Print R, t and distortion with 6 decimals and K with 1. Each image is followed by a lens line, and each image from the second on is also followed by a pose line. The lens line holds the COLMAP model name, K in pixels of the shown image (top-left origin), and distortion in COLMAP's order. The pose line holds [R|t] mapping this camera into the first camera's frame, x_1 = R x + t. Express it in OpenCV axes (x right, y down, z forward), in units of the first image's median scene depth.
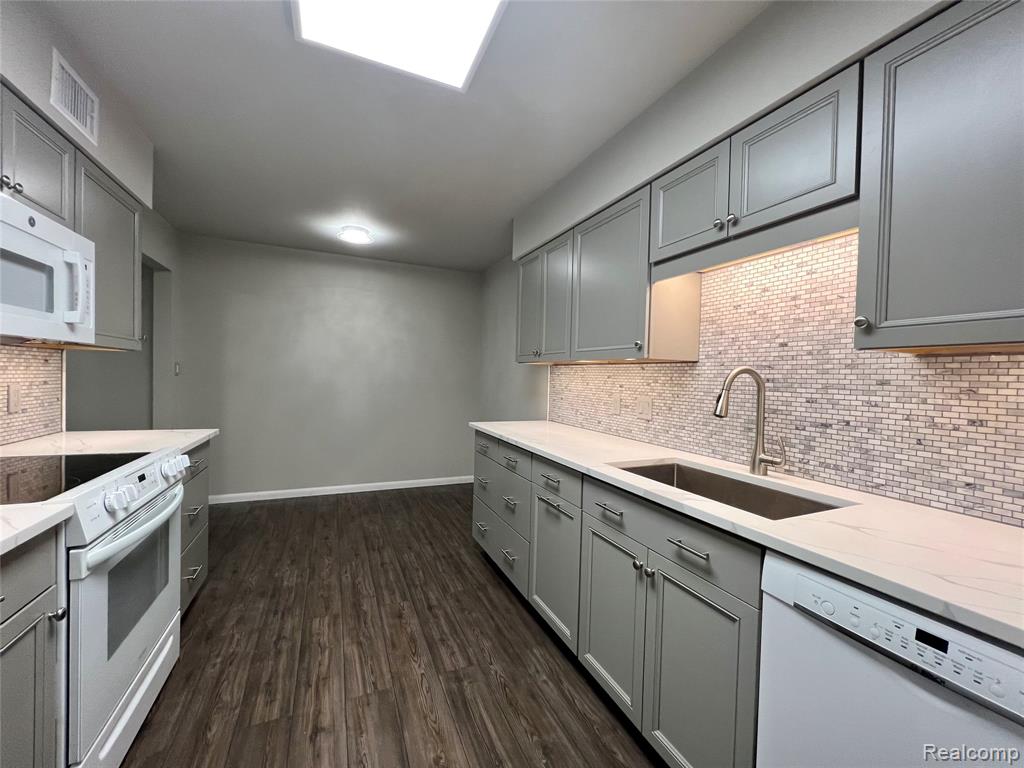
lens RADIAL K [[407.8, 0, 509.7], [0, 407.8, 384.7], [0, 0, 1]] dist [-0.003649, 0.001038]
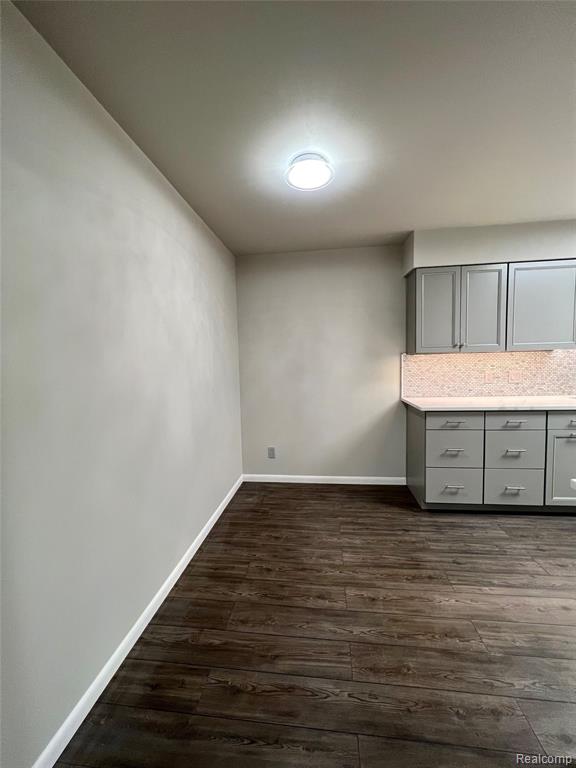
lens RADIAL K [[305.8, 0, 289.2], [0, 305.8, 382.7], [0, 0, 1]] dist [-0.003649, 0.001038]
pose [[0.505784, -0.103983, 0.856370, -1.618667], [0.061241, 0.994532, 0.084590, -0.111970], [-0.860483, 0.009661, 0.509387, 1.429897]]
